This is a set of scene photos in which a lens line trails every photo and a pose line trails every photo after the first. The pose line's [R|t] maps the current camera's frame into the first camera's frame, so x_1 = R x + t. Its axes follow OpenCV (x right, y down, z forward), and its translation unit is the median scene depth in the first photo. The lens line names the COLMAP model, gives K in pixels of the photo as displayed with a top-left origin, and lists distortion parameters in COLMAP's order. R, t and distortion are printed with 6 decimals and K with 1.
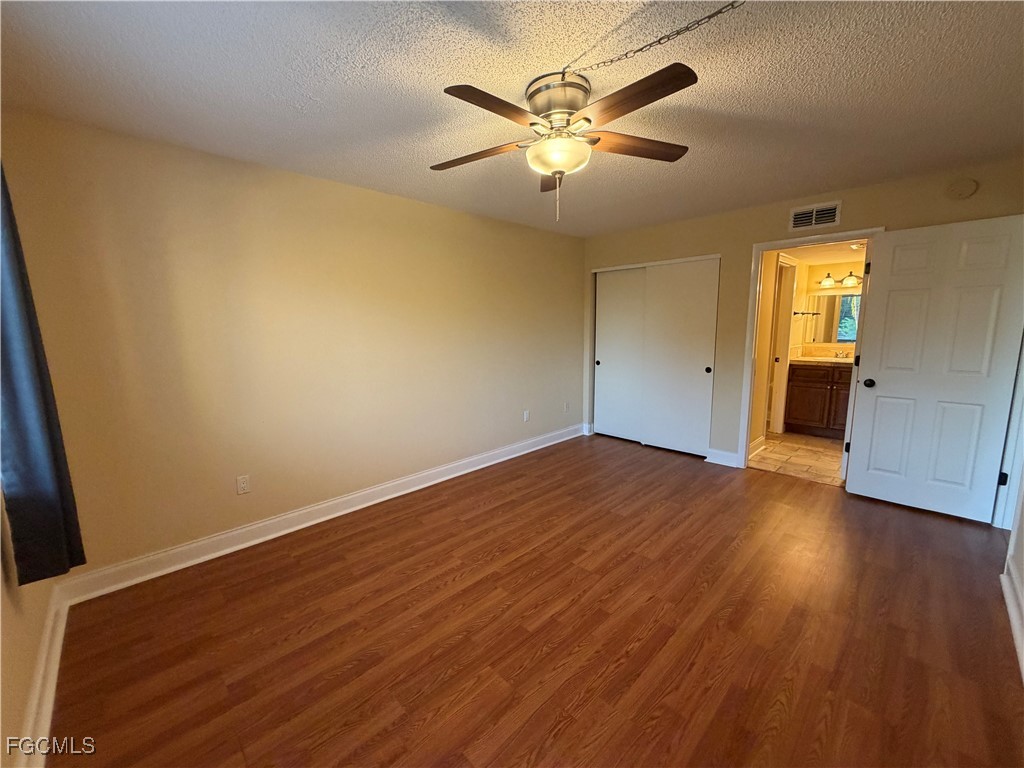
lens RADIAL K [[408.7, 0, 507.8], [0, 408.7, 383.7], [0, 0, 1]] dist [-0.001285, 0.000966]
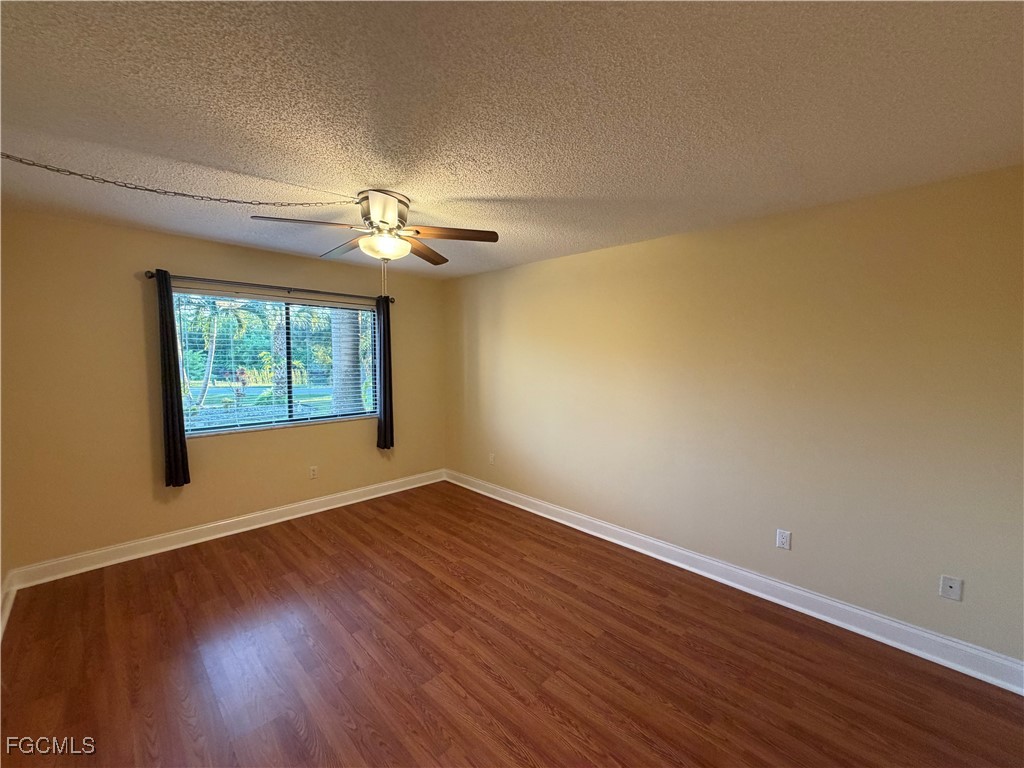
lens RADIAL K [[408.7, 0, 510.4], [0, 408.7, 387.1], [0, 0, 1]] dist [-0.001285, 0.000966]
pose [[0.018735, 0.093212, -0.995470, 0.947540], [-0.155751, 0.983762, 0.089184, -0.194613], [0.987619, 0.153374, 0.032948, 0.930645]]
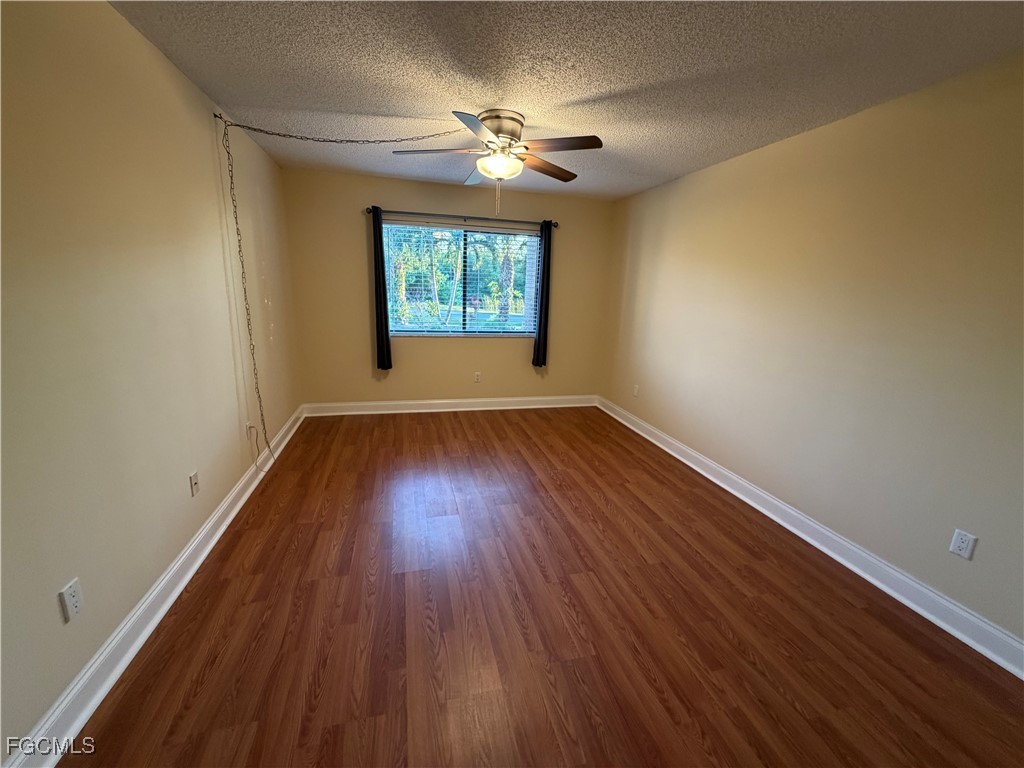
lens RADIAL K [[408.7, 0, 509.9], [0, 408.7, 386.3], [0, 0, 1]] dist [-0.001285, 0.000966]
pose [[-0.495881, 0.203079, -0.844311, 0.934578], [-0.158466, 0.934784, 0.317910, -0.199070], [0.853810, 0.291440, -0.431360, 1.211893]]
